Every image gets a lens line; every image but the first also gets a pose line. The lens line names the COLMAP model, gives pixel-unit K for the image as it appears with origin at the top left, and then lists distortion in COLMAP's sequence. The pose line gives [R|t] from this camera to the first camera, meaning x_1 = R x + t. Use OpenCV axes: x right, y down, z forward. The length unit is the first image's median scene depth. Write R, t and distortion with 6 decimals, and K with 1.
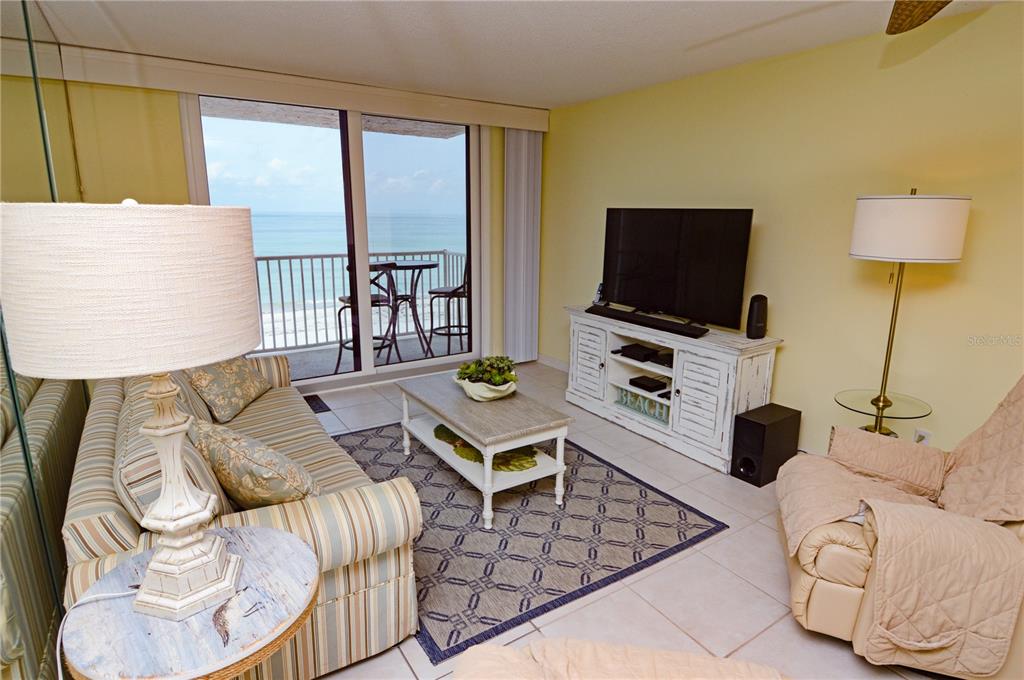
lens RADIAL K [[550.4, 0, 512.0], [0, 550.4, 340.0], [0, 0, 1]] dist [-0.000179, -0.026995]
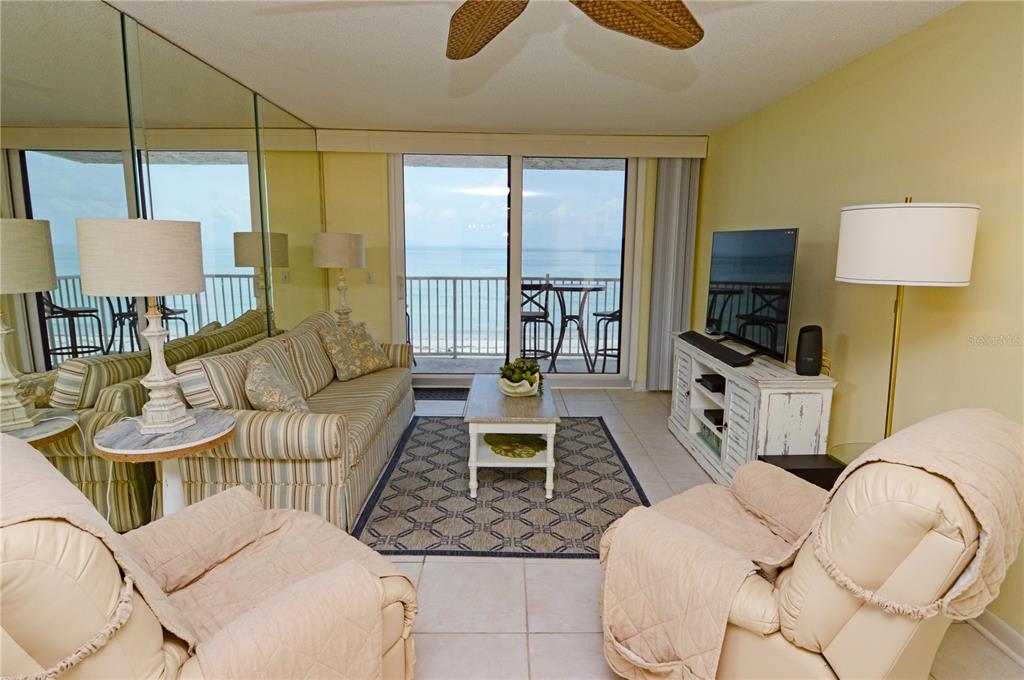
lens RADIAL K [[565.2, 0, 512.0], [0, 565.2, 340.0], [0, 0, 1]] dist [0.004380, -0.000242]
pose [[0.842946, 0.091309, -0.530193, 0.491722], [-0.127765, 0.991275, -0.032416, 0.029136], [0.522607, 0.095065, 0.847257, -0.009508]]
